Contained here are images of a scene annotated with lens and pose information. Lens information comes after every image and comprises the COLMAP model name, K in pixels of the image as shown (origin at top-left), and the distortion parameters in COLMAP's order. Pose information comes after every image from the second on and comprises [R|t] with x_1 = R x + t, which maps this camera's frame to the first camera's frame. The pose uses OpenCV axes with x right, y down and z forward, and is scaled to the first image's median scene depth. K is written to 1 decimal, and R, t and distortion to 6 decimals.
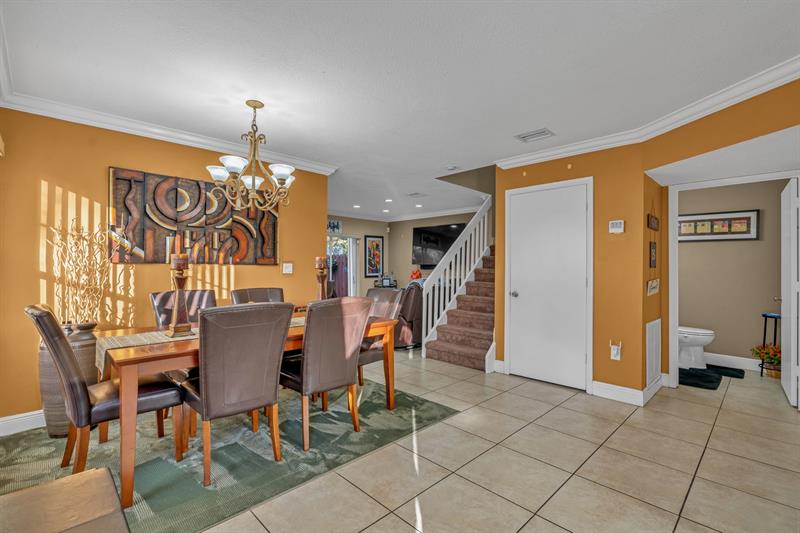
lens RADIAL K [[373.2, 0, 397.4], [0, 373.2, 263.8], [0, 0, 1]] dist [-0.002478, 0.000138]
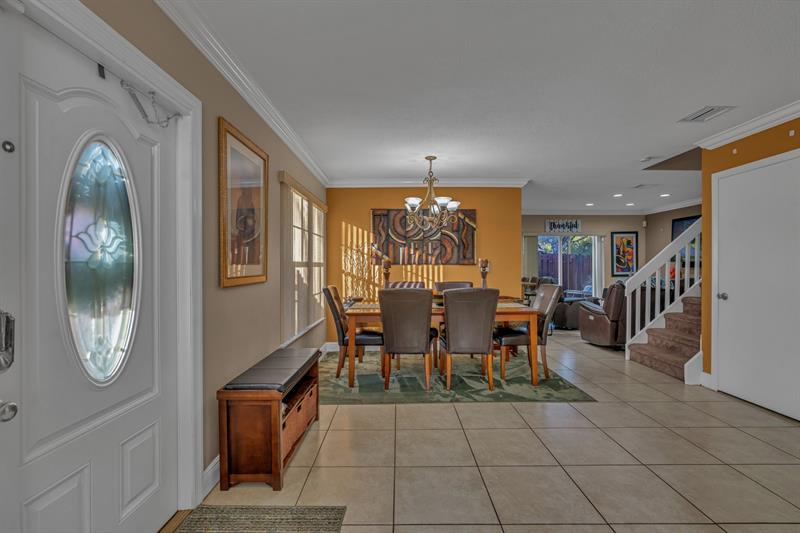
lens RADIAL K [[373.2, 0, 397.4], [0, 373.2, 263.8], [0, 0, 1]] dist [-0.002478, 0.000138]
pose [[0.717952, -0.012387, -0.695982, 0.421667], [0.013847, 0.999898, -0.003512, 0.000579], [0.695954, -0.007116, 0.718051, -0.129083]]
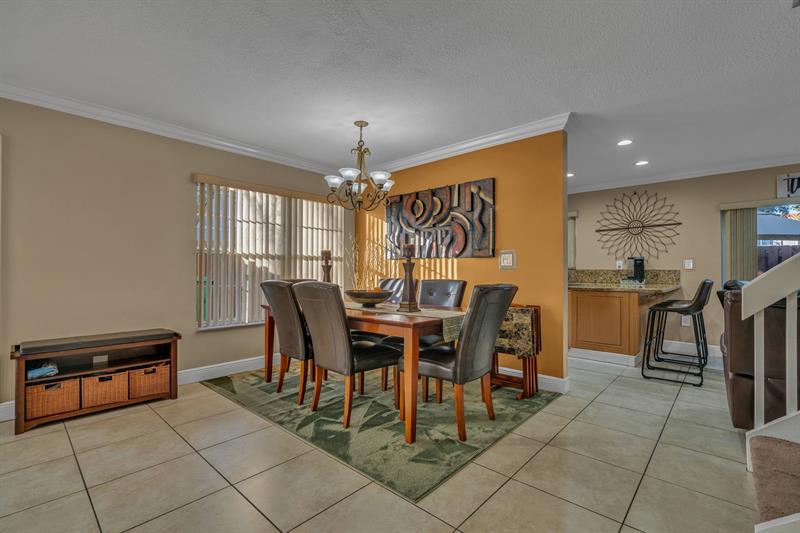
lens RADIAL K [[362.2, 0, 400.0], [0, 362.2, 266.5], [0, 0, 1]] dist [-0.005681, -0.000075]
pose [[0.049914, -0.015085, -0.998640, 0.597815], [0.009018, 0.999852, -0.014653, 0.041953], [0.998713, -0.008275, 0.050043, 0.798822]]
